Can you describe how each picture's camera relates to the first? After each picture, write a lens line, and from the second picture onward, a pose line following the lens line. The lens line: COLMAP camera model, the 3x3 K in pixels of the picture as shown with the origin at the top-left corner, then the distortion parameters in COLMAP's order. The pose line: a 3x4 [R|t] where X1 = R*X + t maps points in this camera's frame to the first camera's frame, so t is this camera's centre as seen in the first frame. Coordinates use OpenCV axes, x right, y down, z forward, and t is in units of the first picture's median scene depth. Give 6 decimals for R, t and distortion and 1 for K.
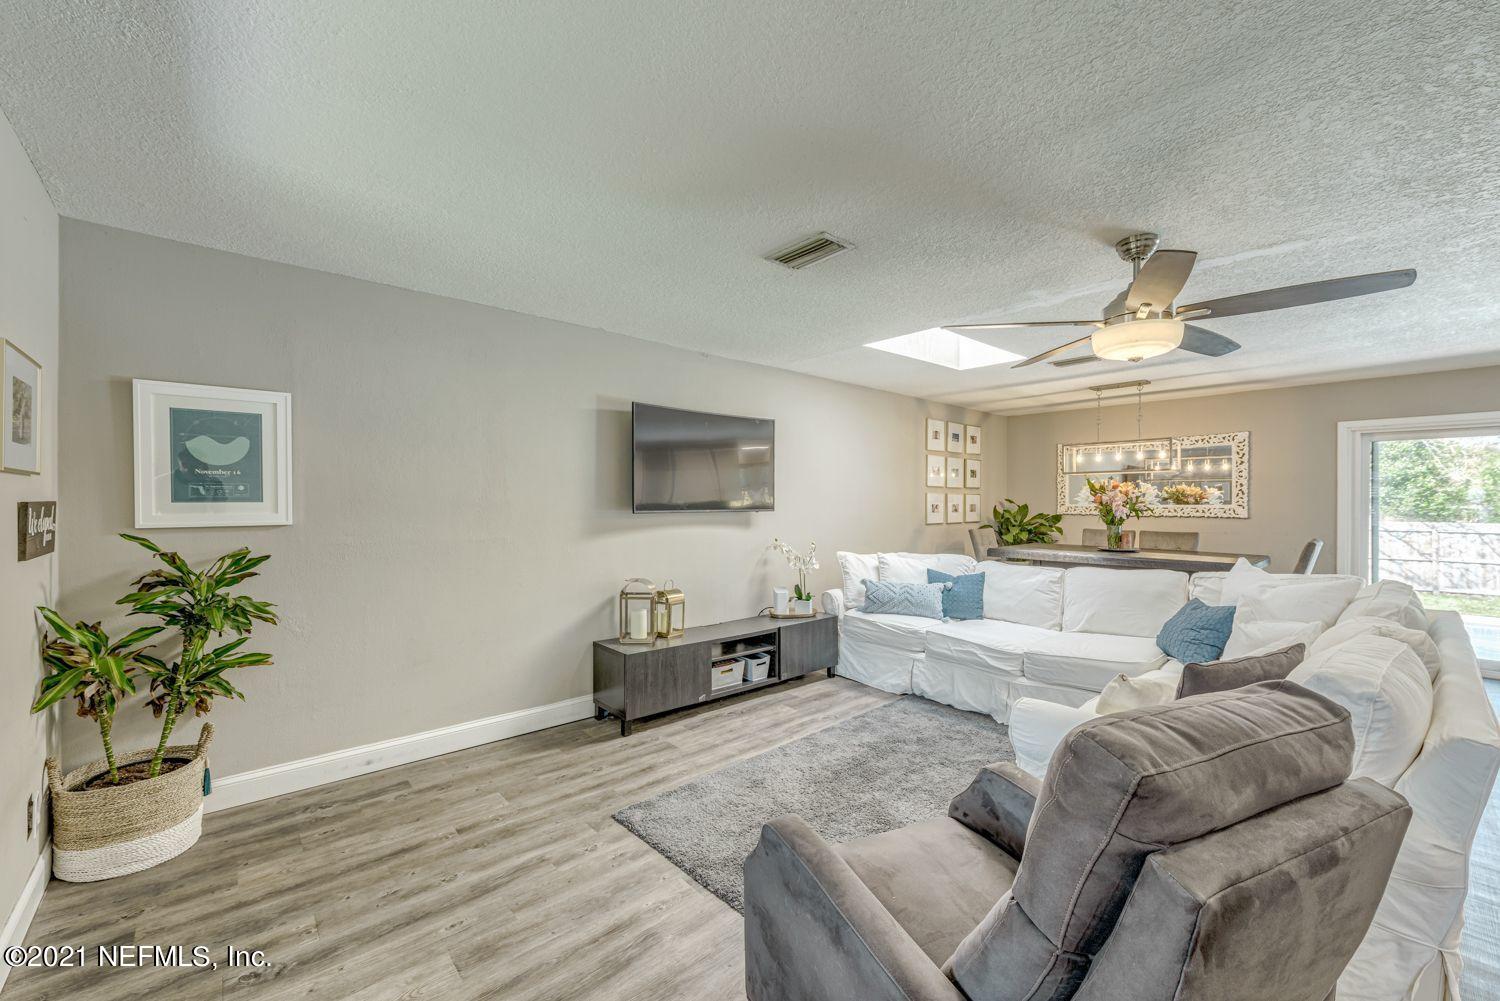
lens RADIAL K [[606.0, 0, 751.0], [0, 606.0, 502.5], [0, 0, 1]] dist [0.009701, -0.002593]
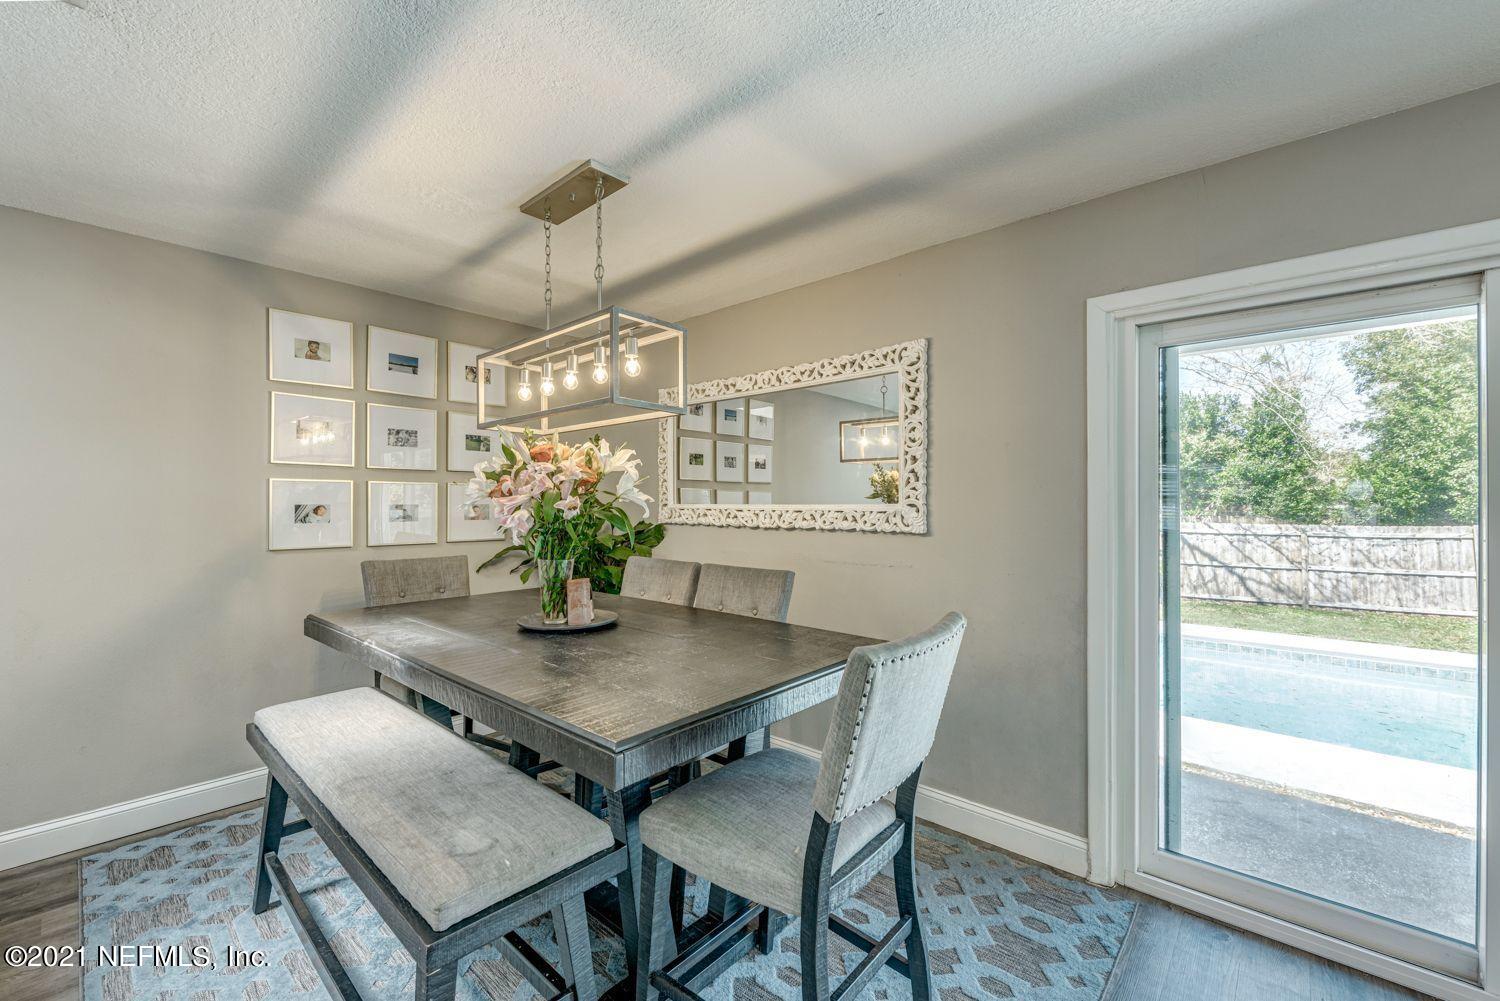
lens RADIAL K [[606.0, 0, 749.2], [0, 606.0, 494.6], [0, 0, 1]] dist [0.009701, -0.002593]
pose [[0.994598, 0.000680, 0.103801, 0.319038], [0.000753, 0.999905, -0.013763, 0.001331], [-0.103800, 0.013767, 0.994503, 0.285867]]
